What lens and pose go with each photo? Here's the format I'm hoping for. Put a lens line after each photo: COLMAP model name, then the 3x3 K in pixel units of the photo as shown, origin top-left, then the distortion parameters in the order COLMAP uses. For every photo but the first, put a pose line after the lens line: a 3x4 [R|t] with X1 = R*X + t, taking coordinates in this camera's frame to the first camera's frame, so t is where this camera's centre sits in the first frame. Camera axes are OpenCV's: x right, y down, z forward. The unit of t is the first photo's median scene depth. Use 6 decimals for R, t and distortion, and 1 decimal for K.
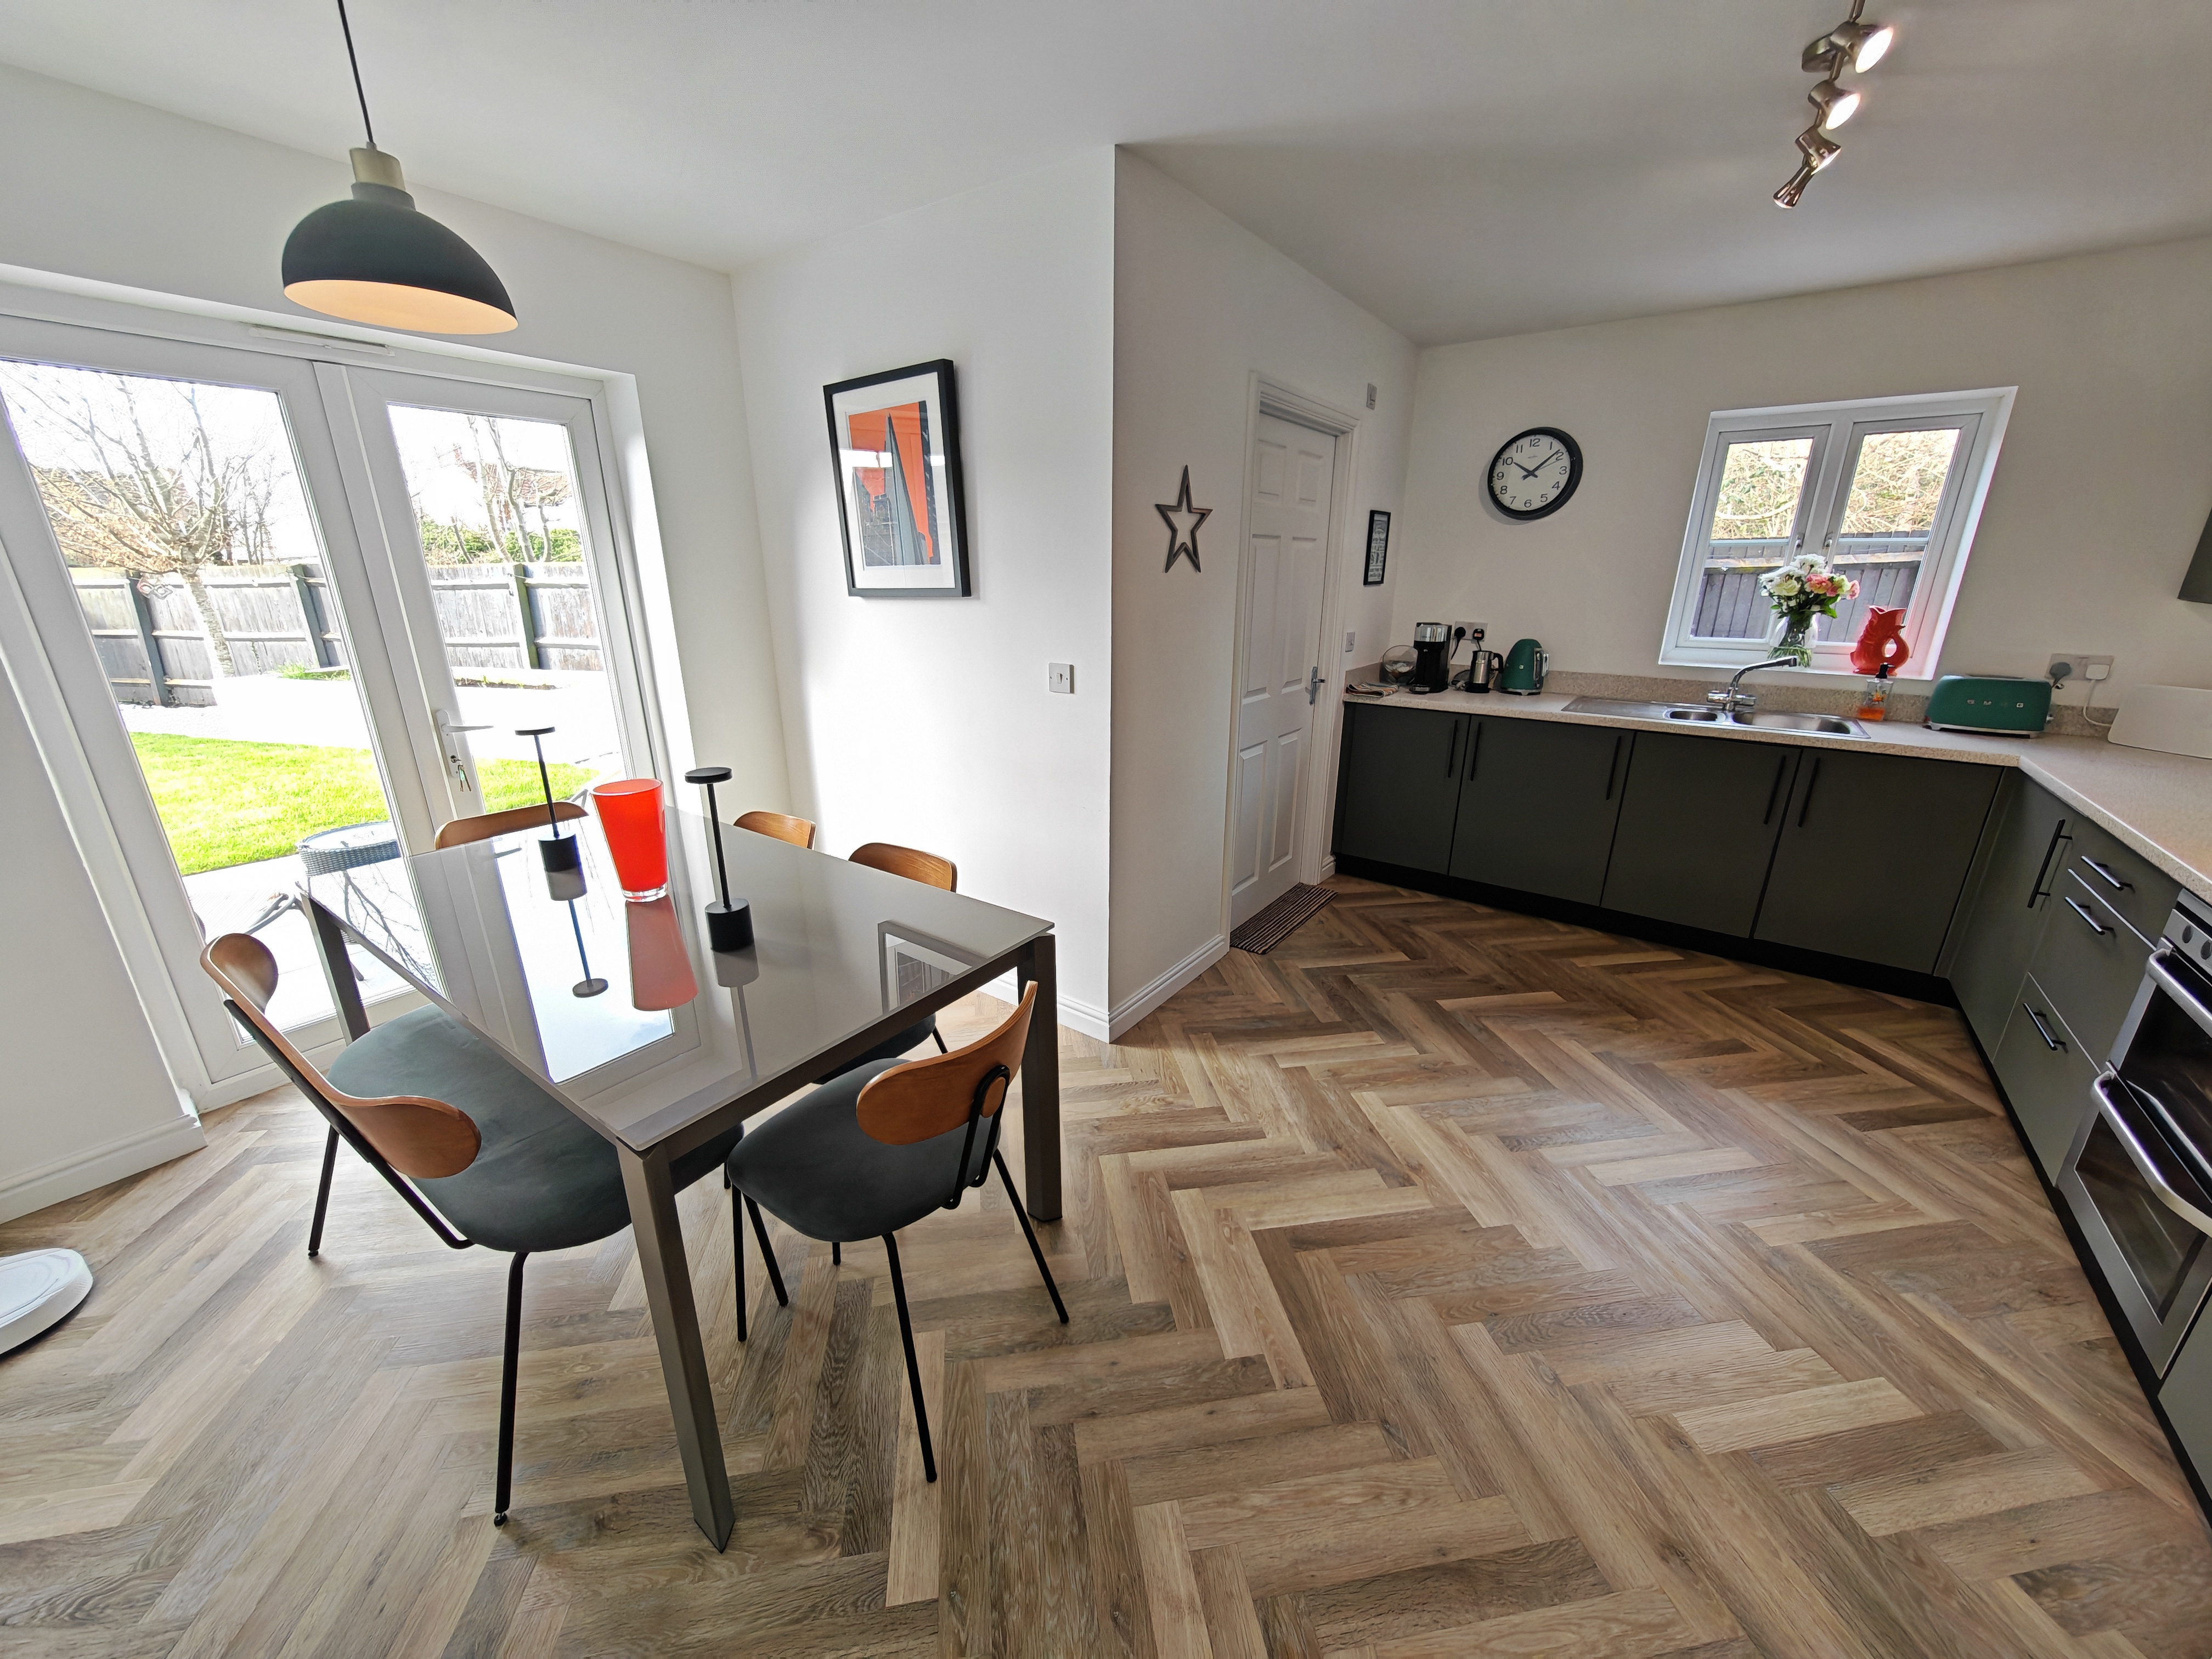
lens RADIAL K [[823.1, 0, 1102.3], [0, 823.1, 833.7], [0, 0, 1]] dist [-0.004386, -0.000243]
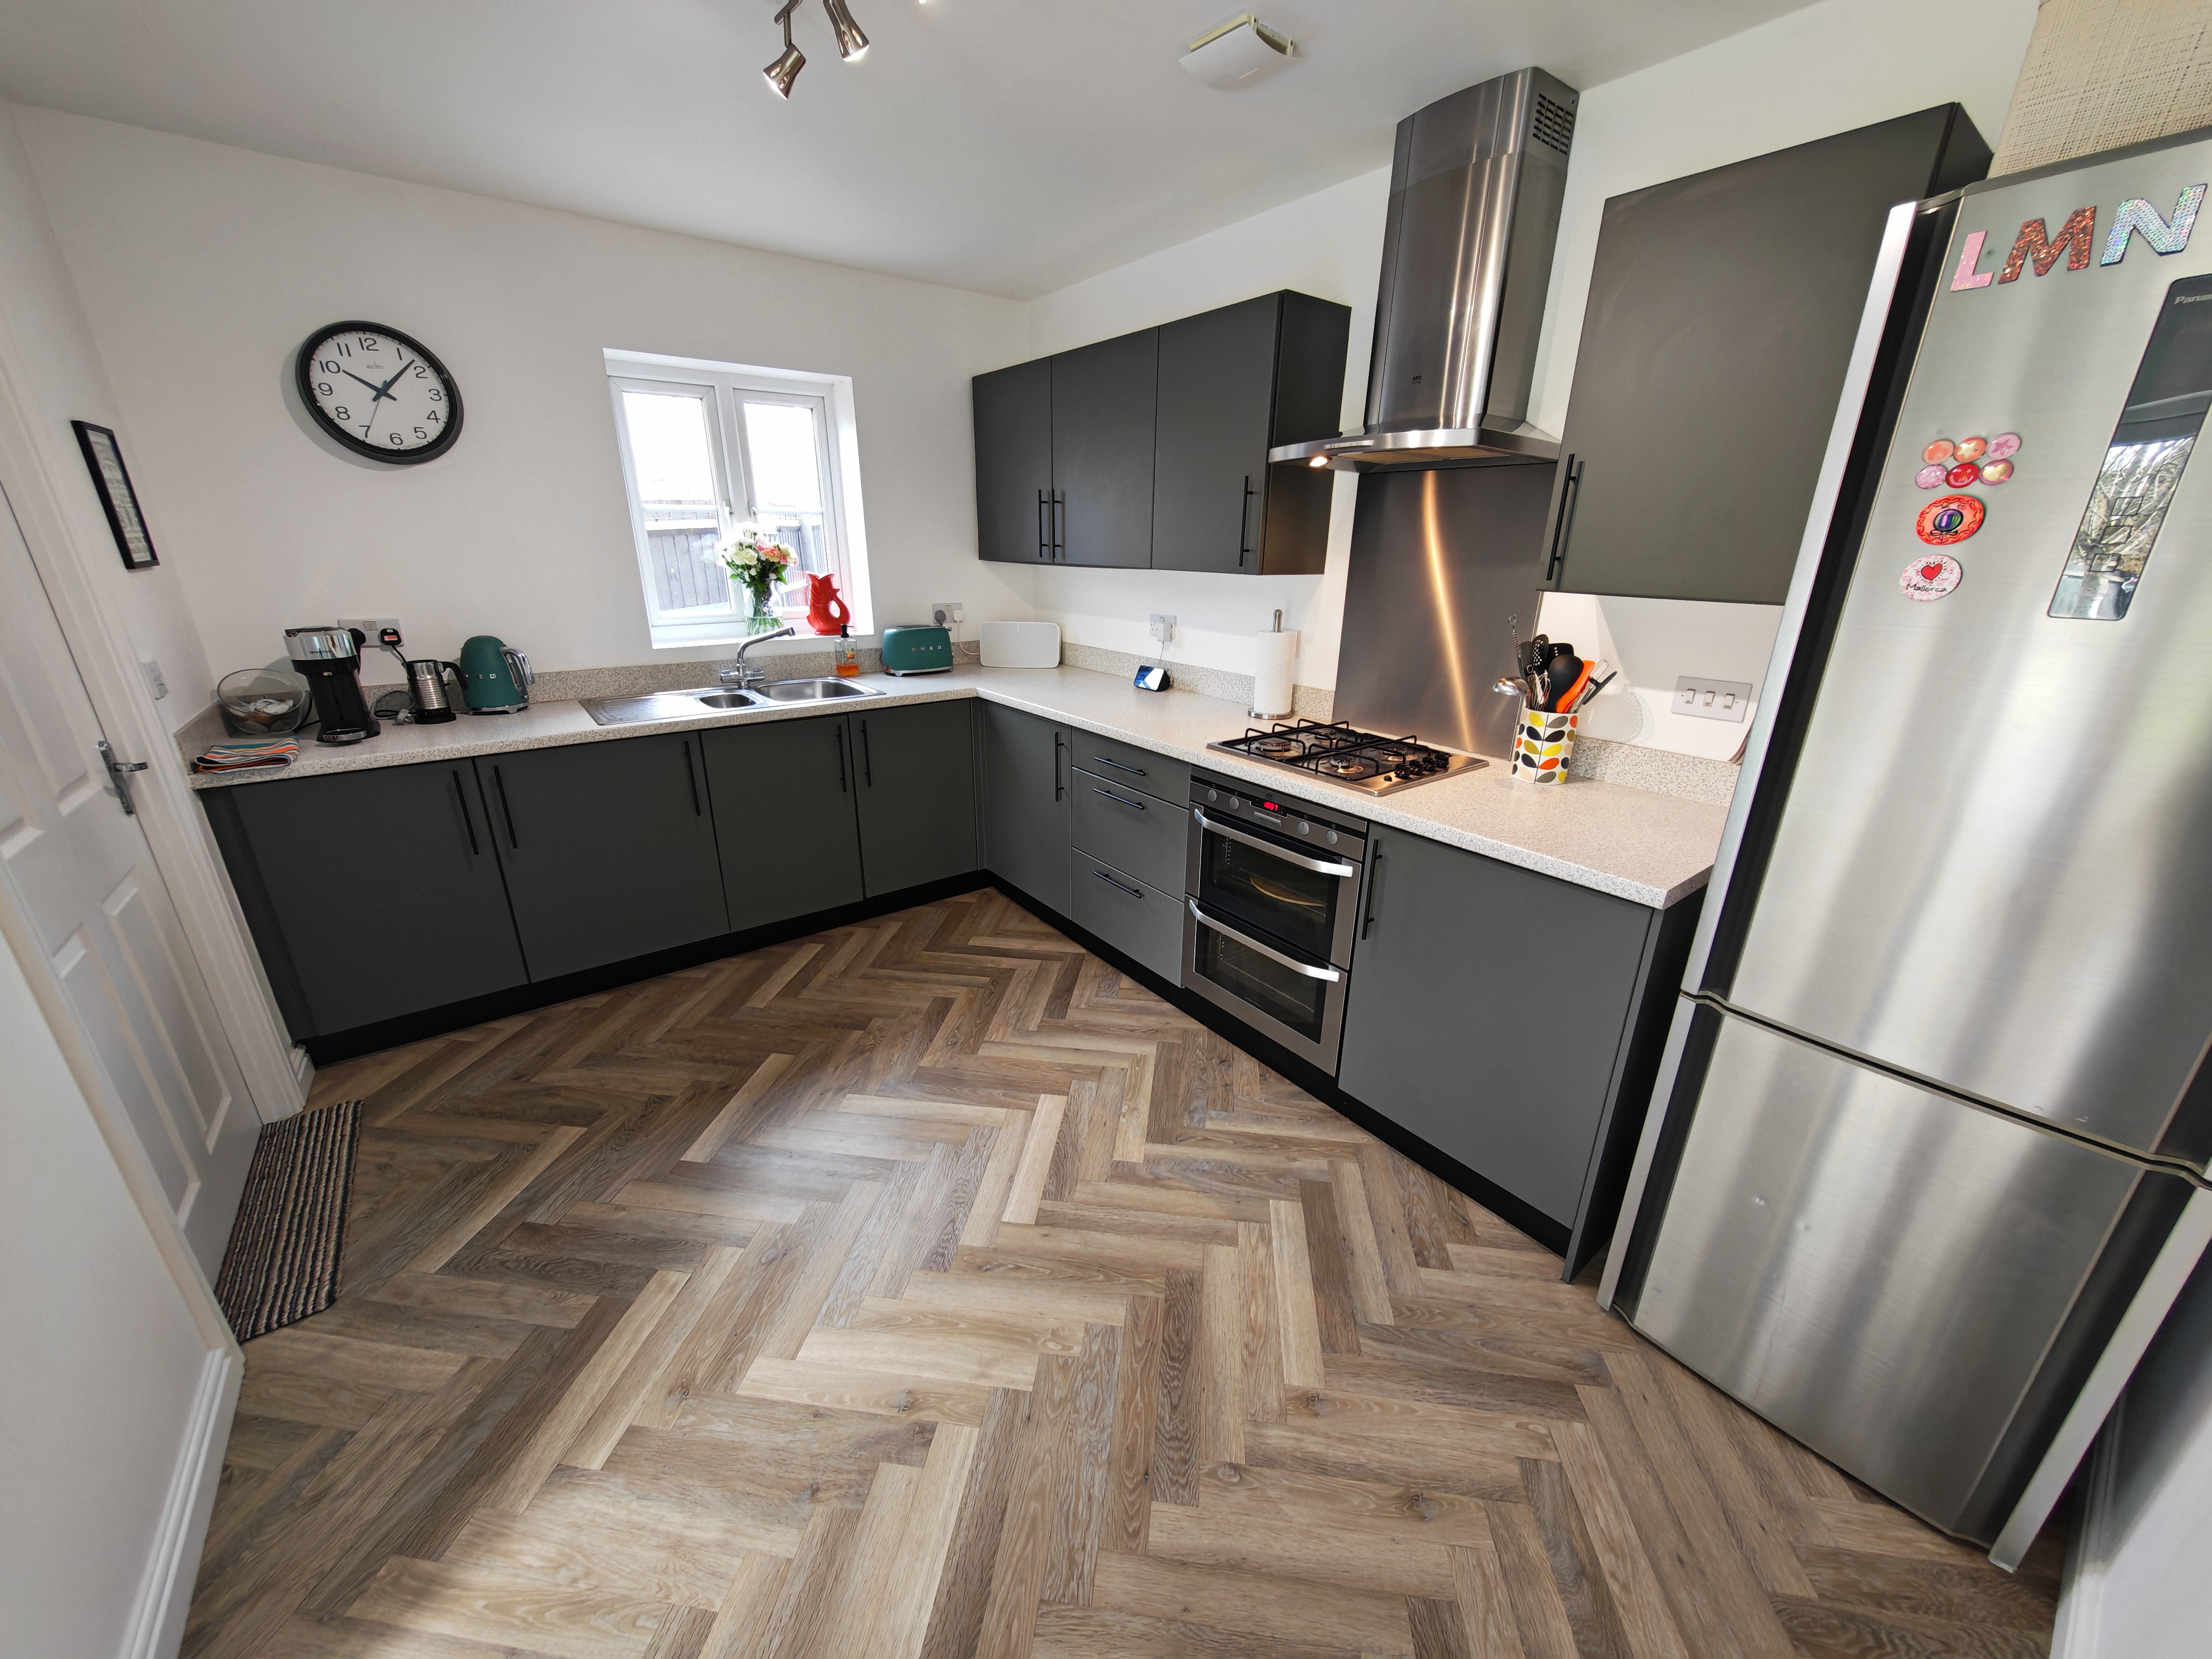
lens RADIAL K [[823.1, 0, 1102.3], [0, 823.1, 833.7], [0, 0, 1]] dist [-0.004386, -0.000243]
pose [[0.284795, -0.325426, 0.901659, -0.032757], [0.287898, 0.926224, 0.243358, -0.114607], [-0.914334, 0.190278, 0.357474, 0.338480]]
